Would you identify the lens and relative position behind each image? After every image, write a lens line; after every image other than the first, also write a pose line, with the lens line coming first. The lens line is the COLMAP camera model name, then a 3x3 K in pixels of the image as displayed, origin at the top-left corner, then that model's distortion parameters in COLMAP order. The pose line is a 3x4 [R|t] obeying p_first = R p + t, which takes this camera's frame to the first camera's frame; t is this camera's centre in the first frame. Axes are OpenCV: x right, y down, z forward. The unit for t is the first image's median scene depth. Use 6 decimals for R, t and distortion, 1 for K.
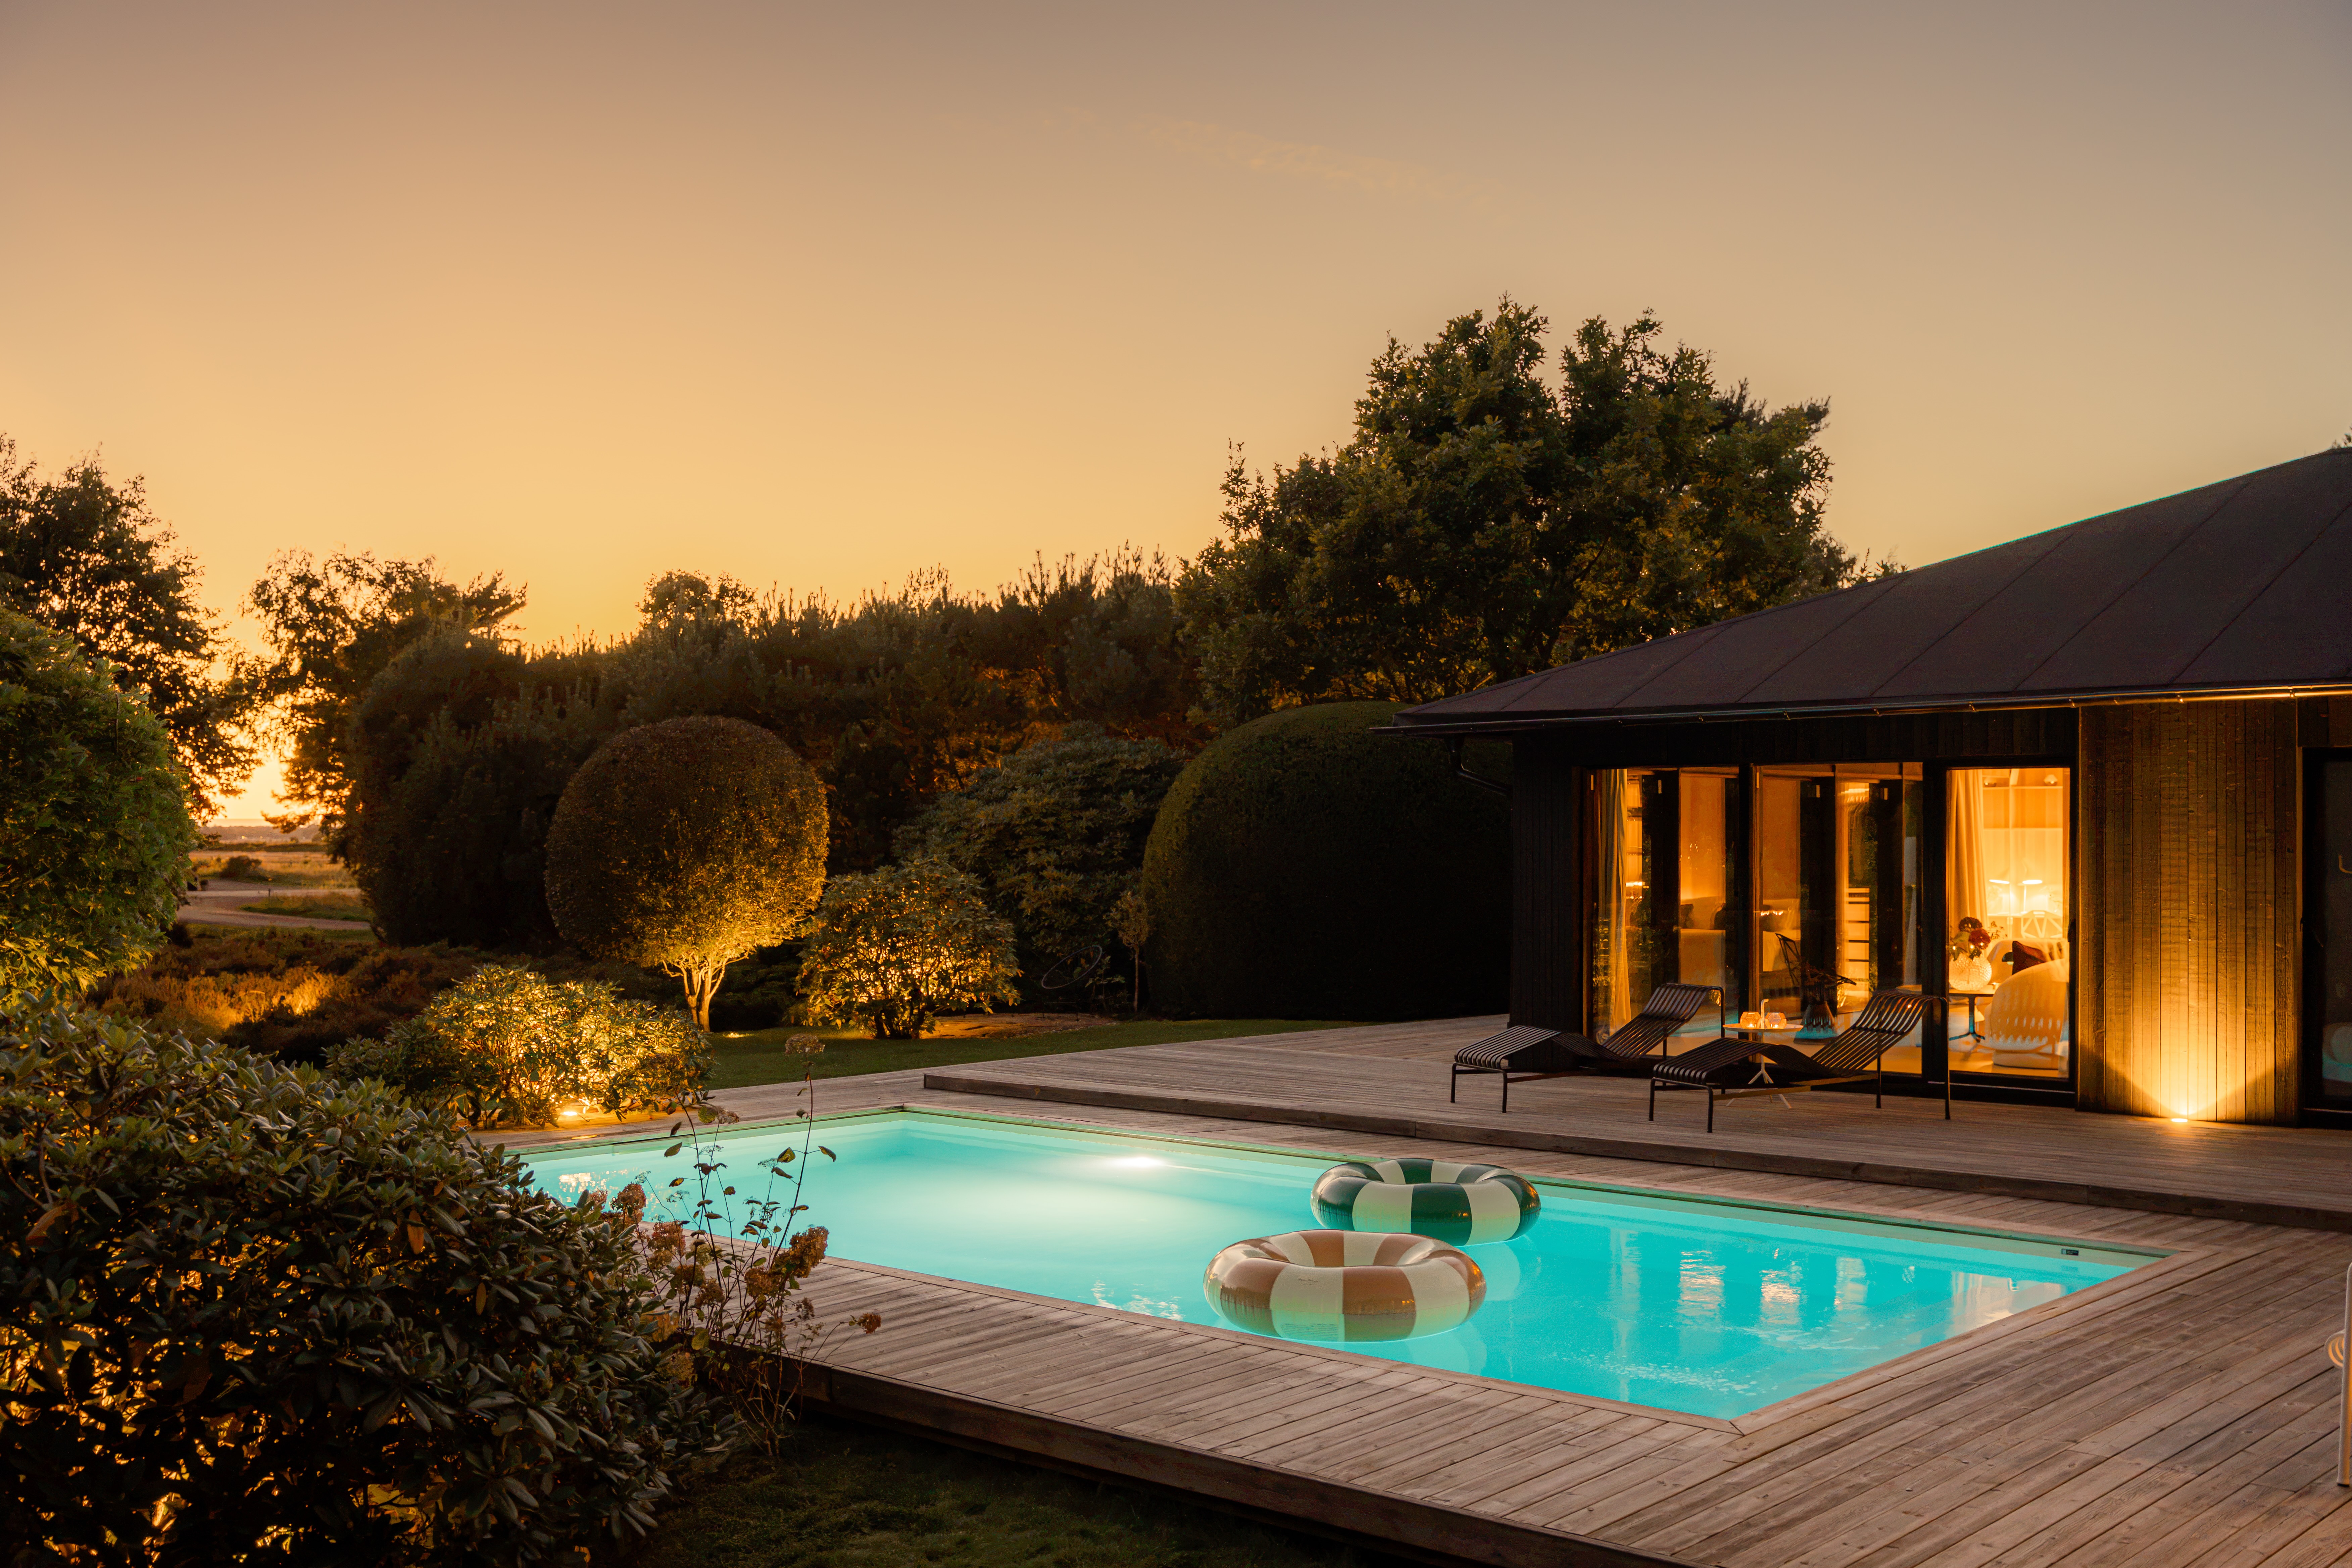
lens RADIAL K [[2315.9, 0, 1176.0], [0, 2315.9, 784.0], [0, 0, 1]] dist [-0.203105, 0.527696]
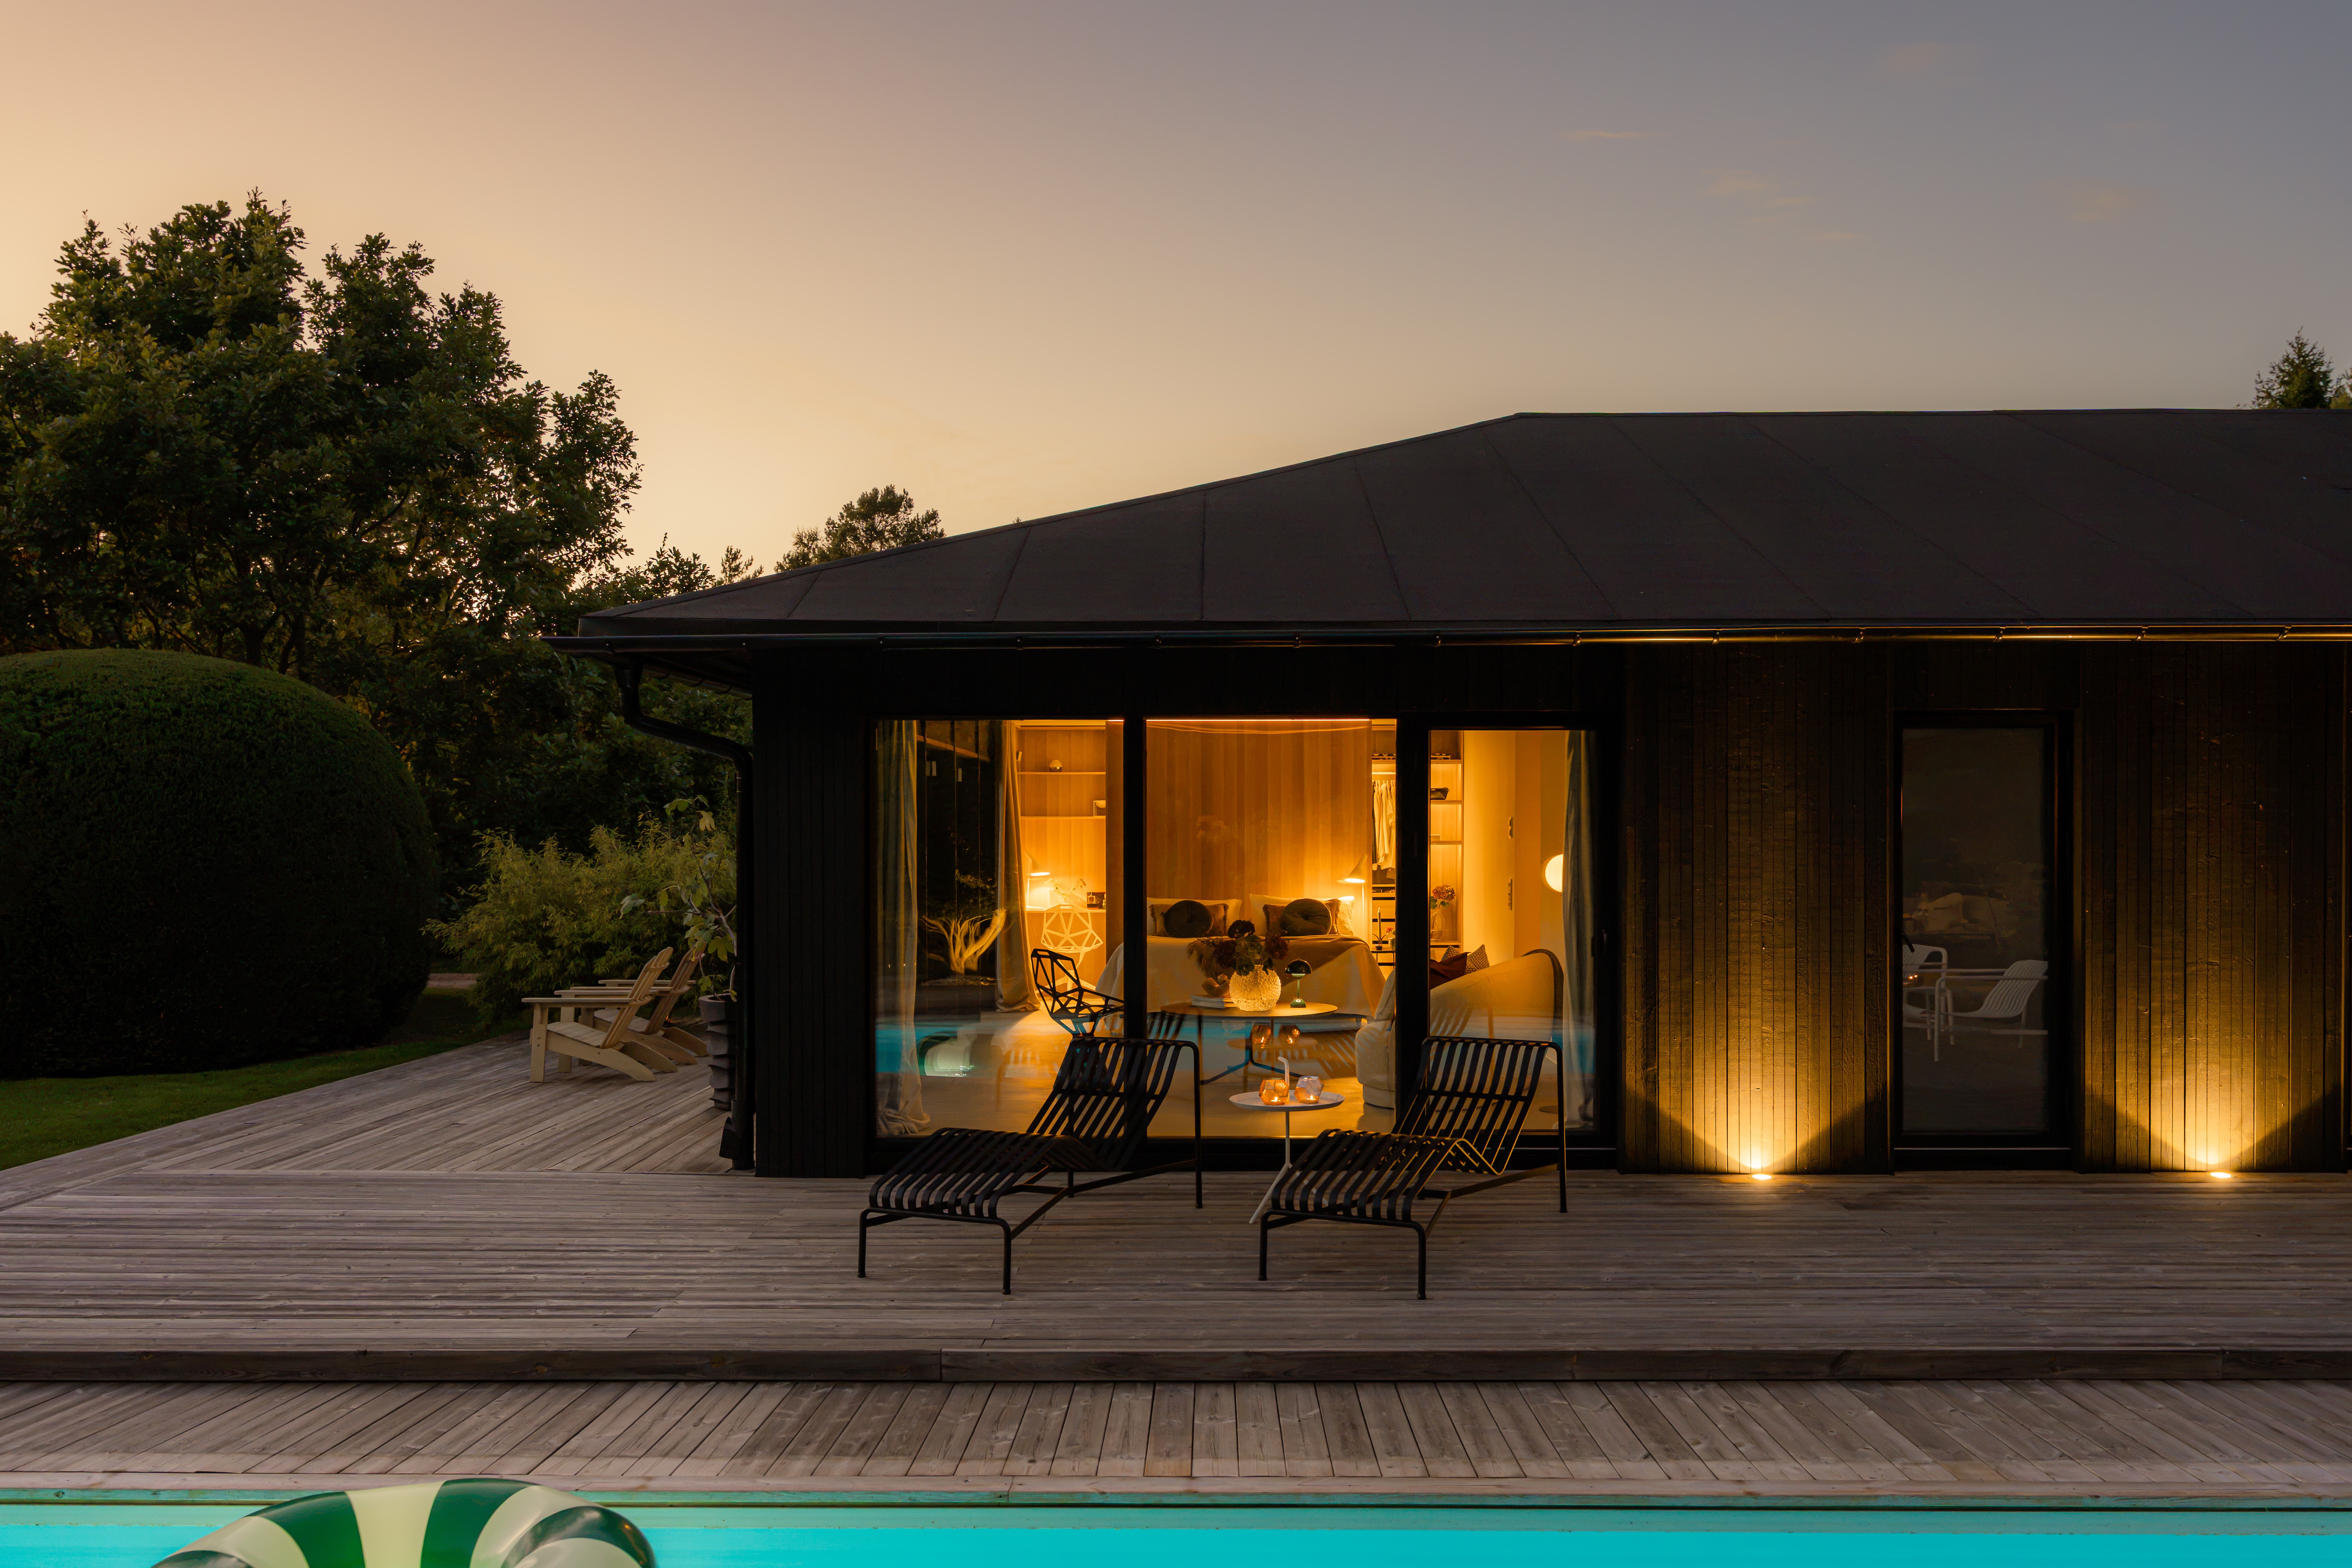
lens RADIAL K [[1847.9, 0, 1178.1], [0, 1847.9, 827.7], [0, 0, 1]] dist [-0.003028, 0.000264]
pose [[0.749673, 0.000239, 0.661808, -0.069811], [-0.014084, 0.999779, 0.015593, 0.009790], [-0.661658, -0.021010, 0.749511, 0.333198]]
